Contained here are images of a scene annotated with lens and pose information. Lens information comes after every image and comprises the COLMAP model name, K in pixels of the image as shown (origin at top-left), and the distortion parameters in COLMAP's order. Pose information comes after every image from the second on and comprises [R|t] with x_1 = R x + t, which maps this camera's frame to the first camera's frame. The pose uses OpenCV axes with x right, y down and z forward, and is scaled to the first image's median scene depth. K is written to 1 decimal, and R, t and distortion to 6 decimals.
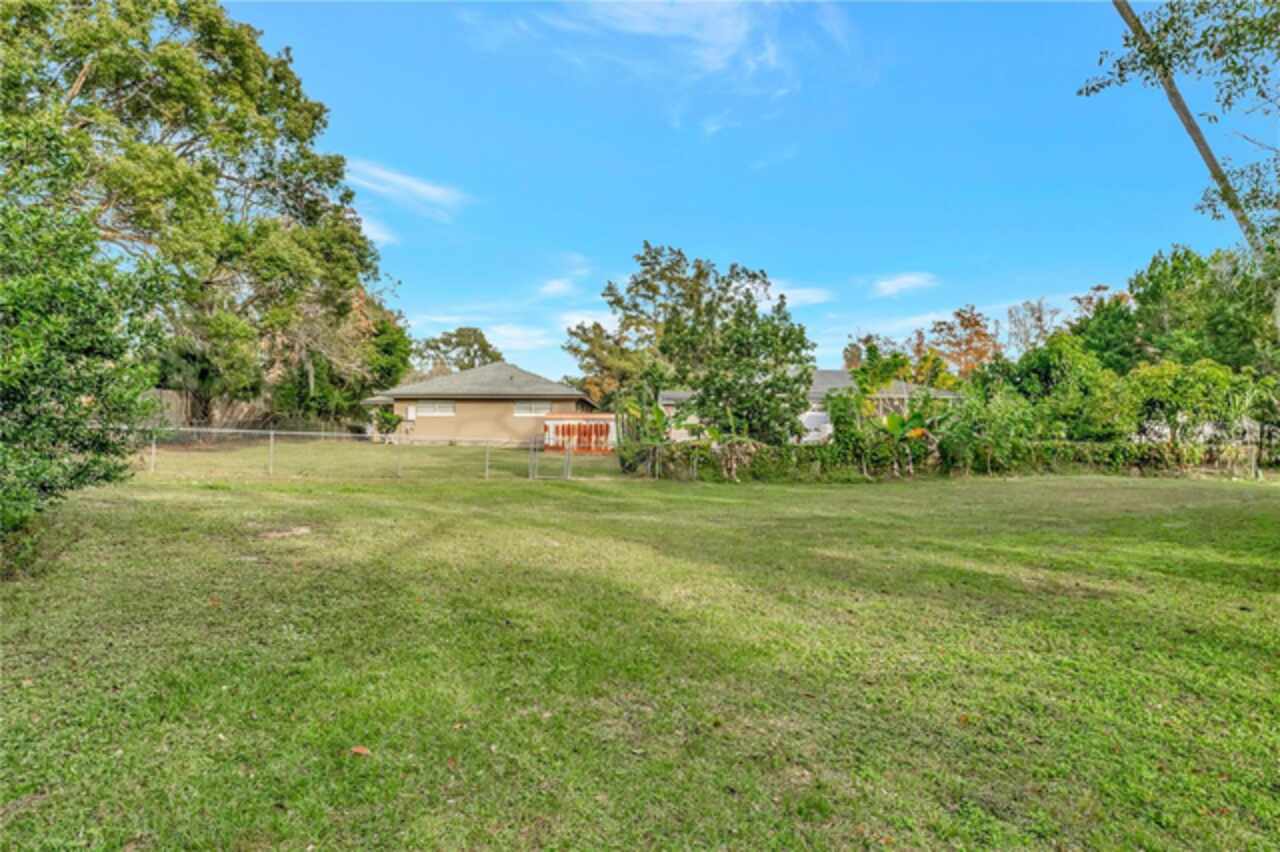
lens RADIAL K [[801.3, 0, 640.0], [0, 801.3, 426.0], [0, 0, 1]] dist [0.029333, 0.000152]
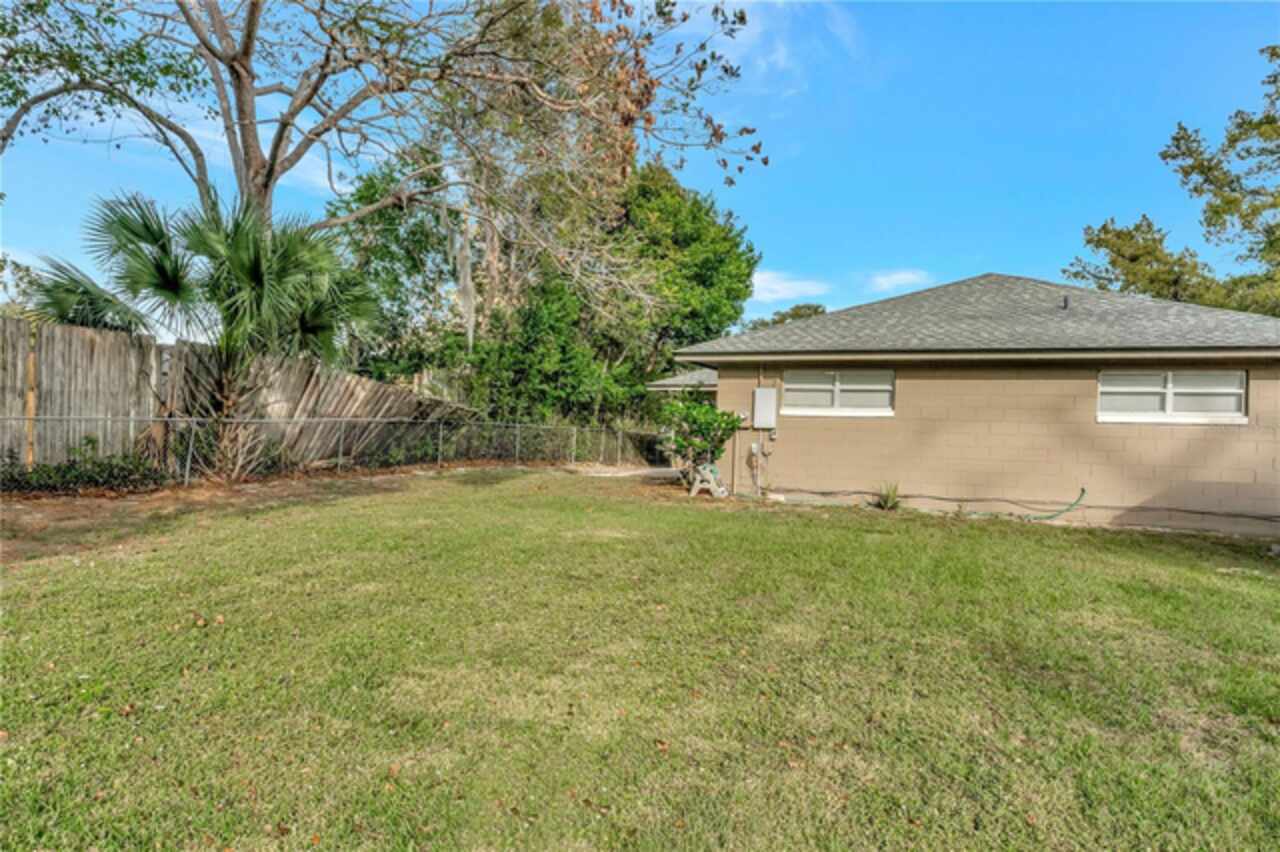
lens RADIAL K [[801.3, 0, 640.0], [0, 801.3, 426.0], [0, 0, 1]] dist [0.029333, 0.000152]
pose [[0.926222, 0.018241, -0.376537, -0.190273], [-0.020294, 0.999793, -0.001486, -0.006001], [0.376432, 0.009018, 0.926400, 0.615016]]
